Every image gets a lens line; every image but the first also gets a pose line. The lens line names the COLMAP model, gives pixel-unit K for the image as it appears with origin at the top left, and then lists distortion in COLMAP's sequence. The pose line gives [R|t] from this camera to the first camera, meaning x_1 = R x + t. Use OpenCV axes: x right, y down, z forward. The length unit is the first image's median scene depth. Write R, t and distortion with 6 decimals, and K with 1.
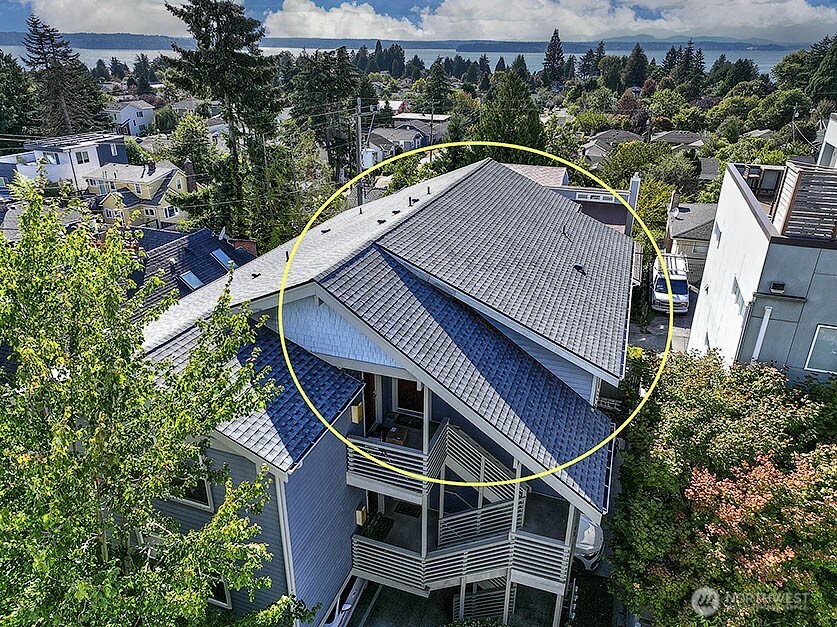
lens RADIAL K [[588.0, 0, 417.7], [0, 588.0, 312.8], [0, 0, 1]] dist [-0.002119, 0.016893]
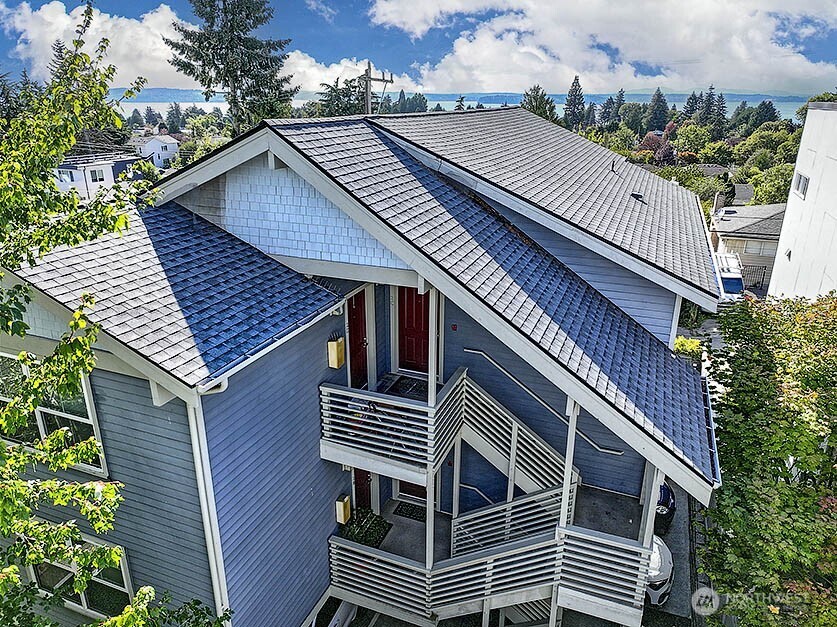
lens RADIAL K [[588.0, 0, 417.1], [0, 588.0, 312.5], [0, 0, 1]] dist [-0.002119, 0.016893]
pose [[0.999311, 0.010526, -0.035581, 0.016699], [-0.013210, 0.997014, -0.076082, 0.157920], [0.034674, 0.076499, 0.996467, 0.268701]]
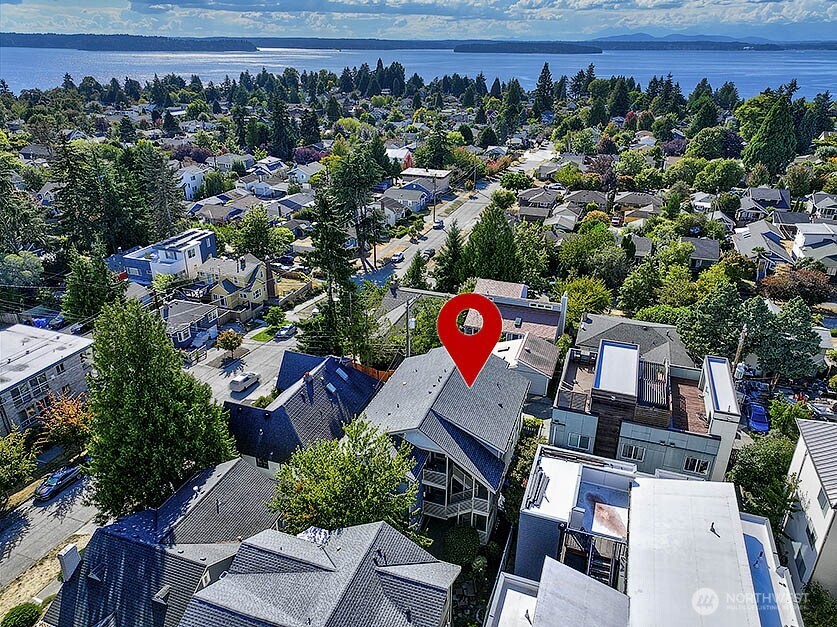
lens RADIAL K [[588.0, 0, 415.3], [0, 588.0, 307.7], [0, 0, 1]] dist [-0.002119, 0.016893]
pose [[0.999993, -0.003386, -0.001734, -0.137334], [0.003372, 0.999962, -0.008031, -0.596575], [0.001761, 0.008025, 0.999966, -2.057865]]
